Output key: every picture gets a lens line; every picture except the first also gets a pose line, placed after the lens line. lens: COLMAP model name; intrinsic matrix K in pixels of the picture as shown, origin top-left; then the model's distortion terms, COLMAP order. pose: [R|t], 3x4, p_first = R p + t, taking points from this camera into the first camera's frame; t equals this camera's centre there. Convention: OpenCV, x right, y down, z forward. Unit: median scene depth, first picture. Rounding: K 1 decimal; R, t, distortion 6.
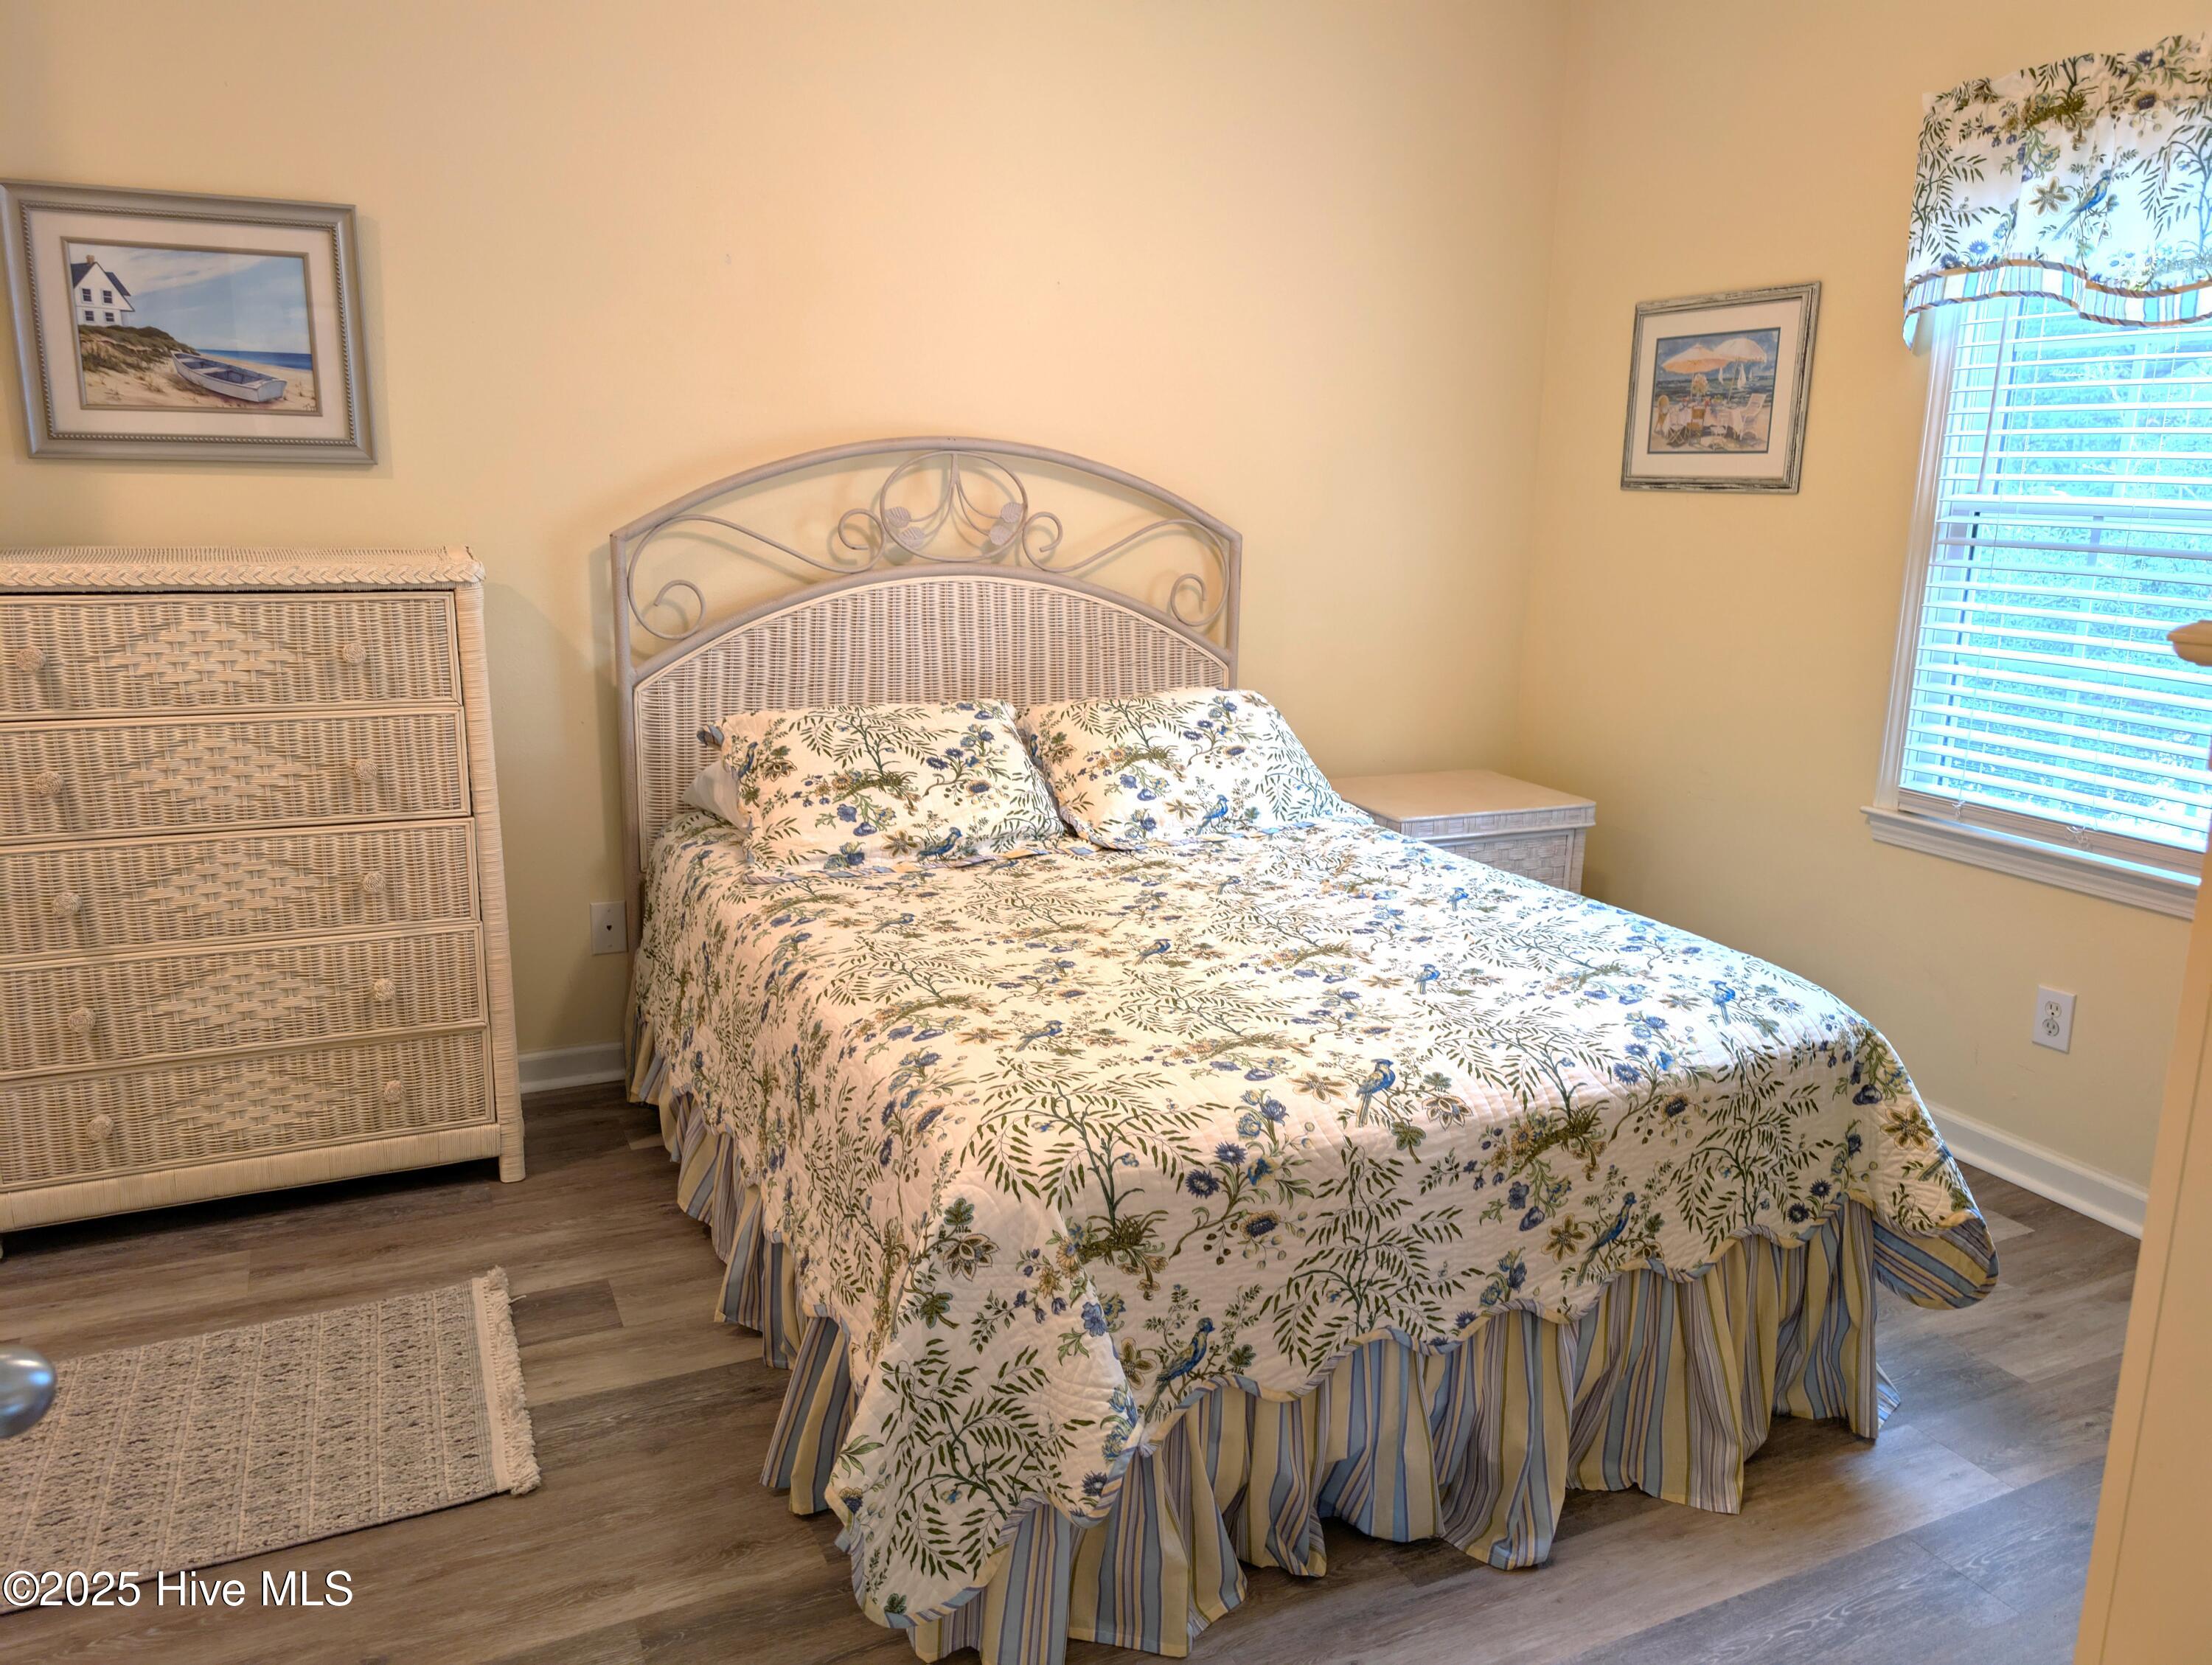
lens RADIAL K [[1572.2, 0, 1106.5], [0, 1572.2, 828.2], [0, 0, 1]] dist [0.001593, 0.000134]
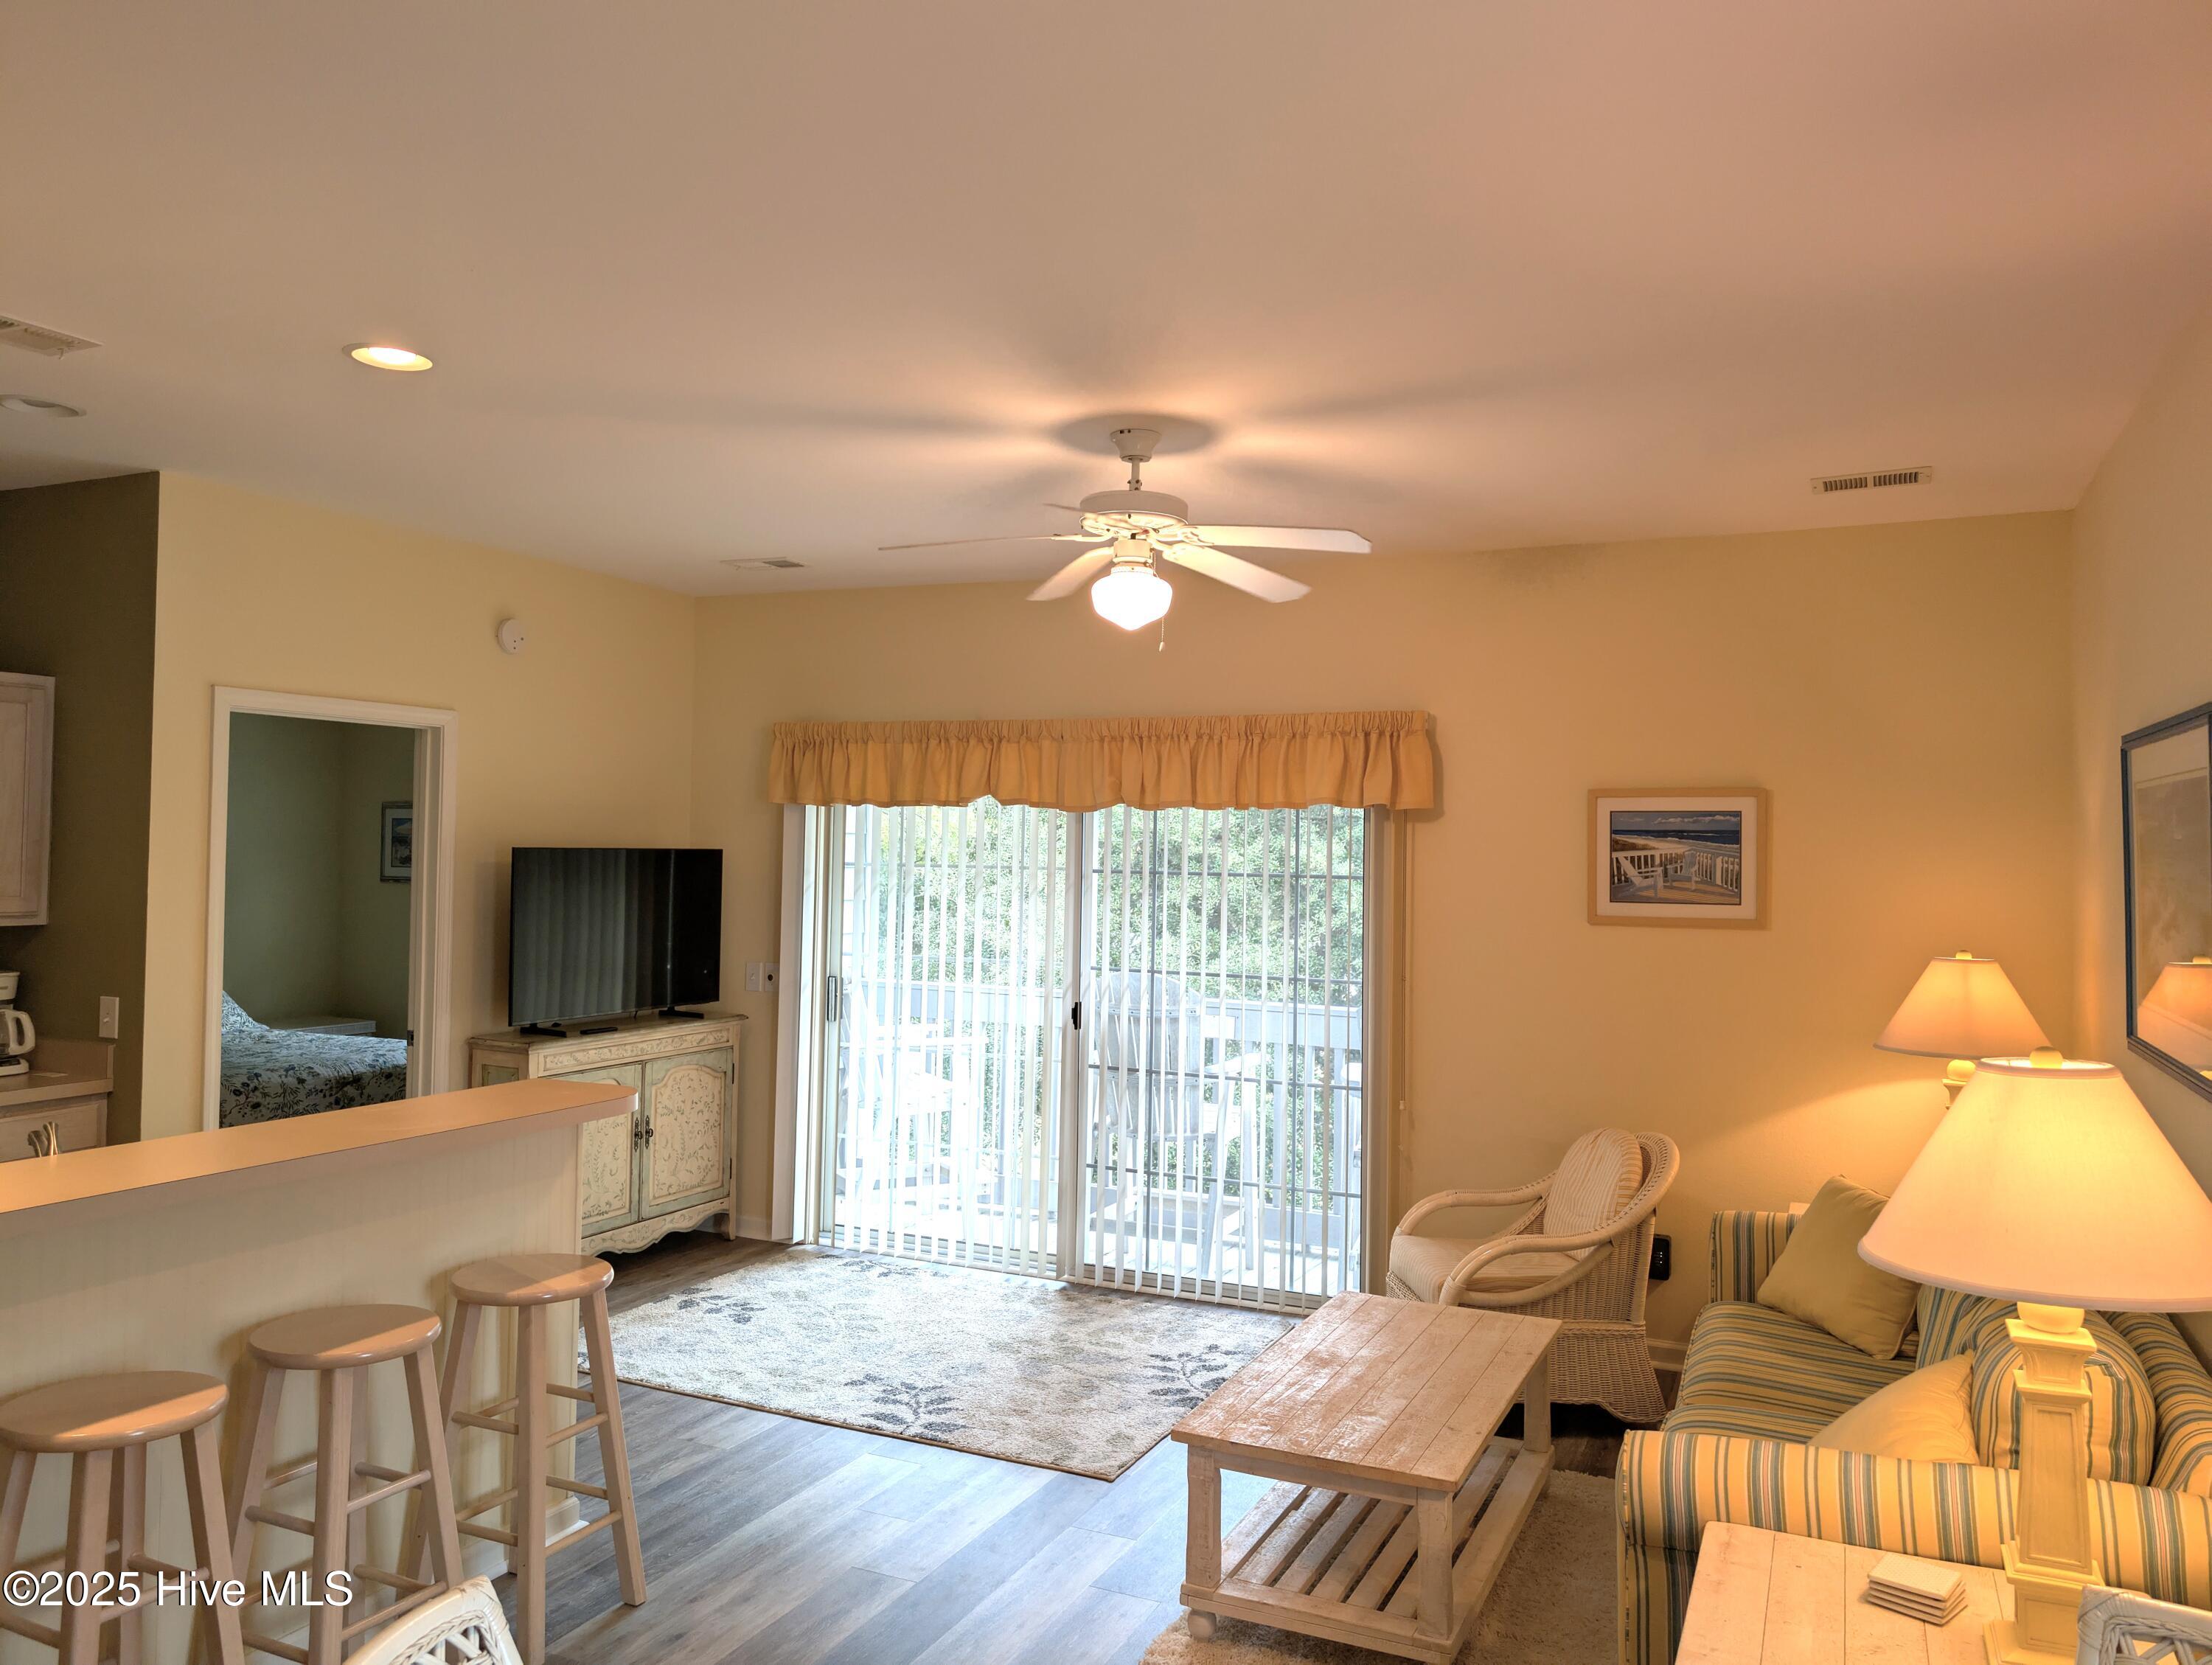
lens RADIAL K [[1572.2, 0, 1105.1], [0, 1572.2, 834.2], [0, 0, 1]] dist [0.001593, 0.000134]
pose [[0.765461, 0.002868, 0.643476, -0.639486], [0.137705, 0.976094, -0.168160, 0.466428], [-0.628575, 0.217330, 0.746767, -2.632716]]
